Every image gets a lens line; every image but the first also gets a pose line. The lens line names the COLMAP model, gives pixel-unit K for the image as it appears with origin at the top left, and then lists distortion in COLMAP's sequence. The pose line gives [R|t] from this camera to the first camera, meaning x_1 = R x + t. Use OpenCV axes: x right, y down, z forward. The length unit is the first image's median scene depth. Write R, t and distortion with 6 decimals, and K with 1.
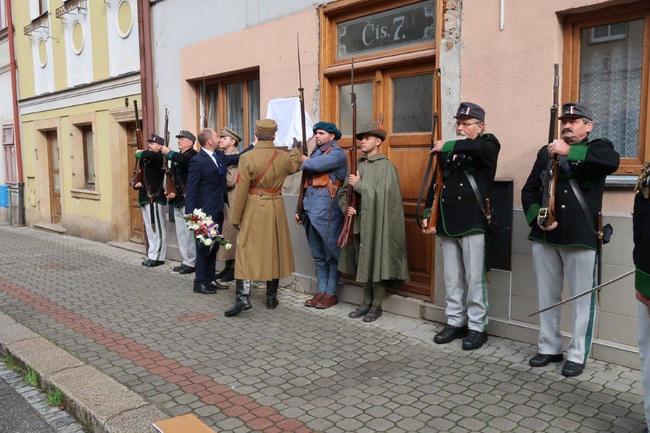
lens RADIAL K [[570.4, 0, 336.2], [0, 570.4, 224.7], [0, 0, 1]] dist [-0.007278, 0.016889]
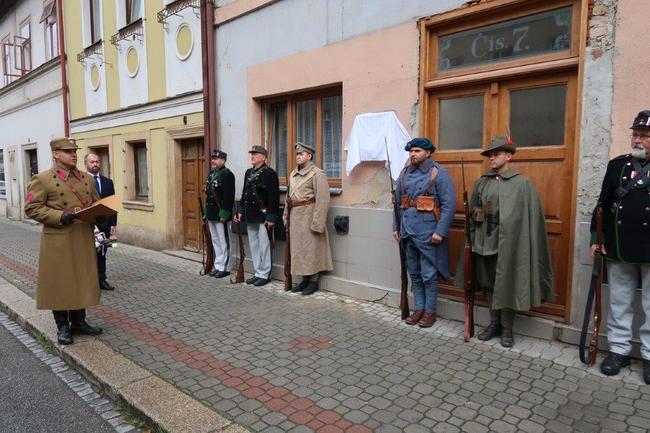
lens RADIAL K [[442.7, 0, 325.0], [0, 442.7, 216.5], [0, 0, 1]] dist [-0.017545, 0.002186]
pose [[0.998065, -0.006995, 0.061789, -0.194785], [0.008023, 0.999833, -0.016417, -0.023668], [-0.061663, 0.016881, 0.997954, 0.200036]]
